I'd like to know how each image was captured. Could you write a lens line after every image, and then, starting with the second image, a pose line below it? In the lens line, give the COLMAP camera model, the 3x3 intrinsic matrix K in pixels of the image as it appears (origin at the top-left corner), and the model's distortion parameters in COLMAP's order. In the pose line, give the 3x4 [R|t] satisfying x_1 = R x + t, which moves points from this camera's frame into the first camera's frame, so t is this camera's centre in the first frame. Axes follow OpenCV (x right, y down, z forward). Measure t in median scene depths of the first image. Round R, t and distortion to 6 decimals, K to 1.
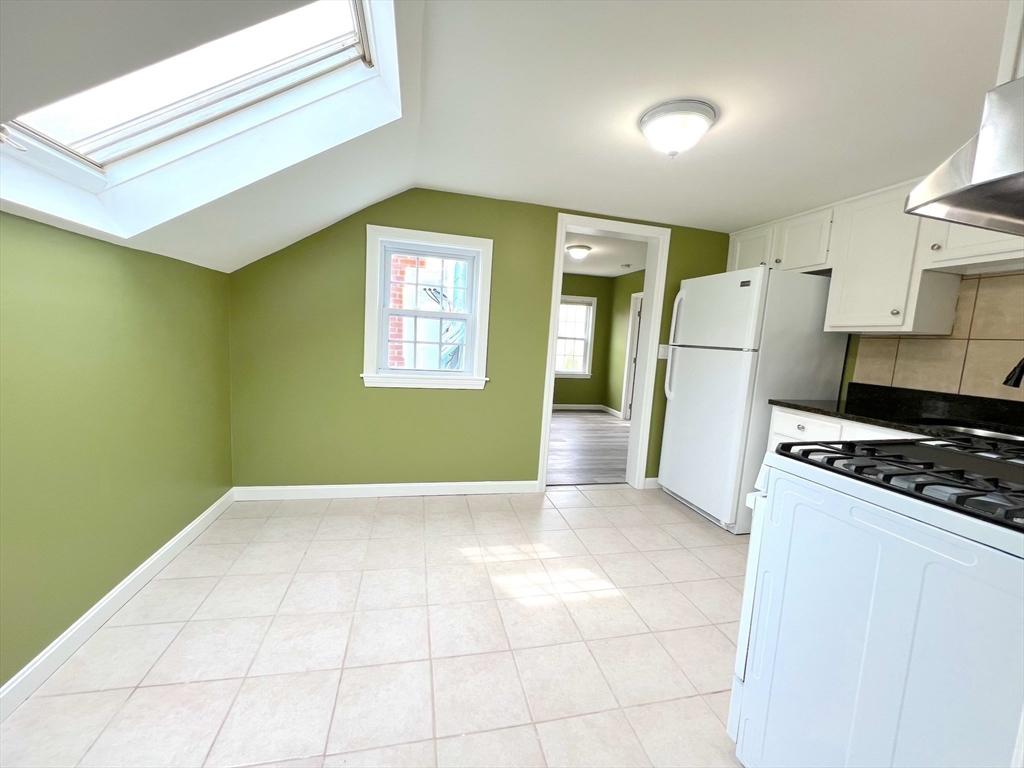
lens RADIAL K [[410.8, 0, 512.6], [0, 410.8, 383.4], [0, 0, 1]] dist [-0.000302, 0.000281]
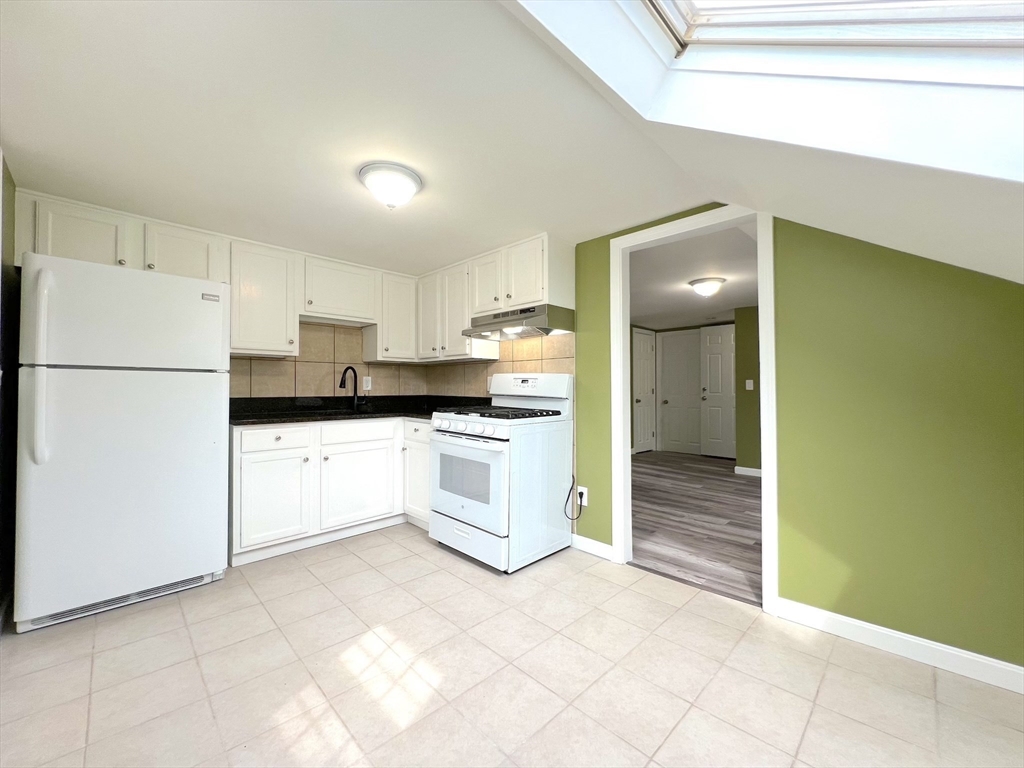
lens RADIAL K [[410.8, 0, 516.2], [0, 410.8, 382.4], [0, 0, 1]] dist [-0.000302, 0.000281]
pose [[-0.520683, -0.047836, 0.852409, -0.662443], [0.064176, 0.993411, 0.094950, -0.122546], [-0.851335, 0.104143, -0.514182, 1.103857]]
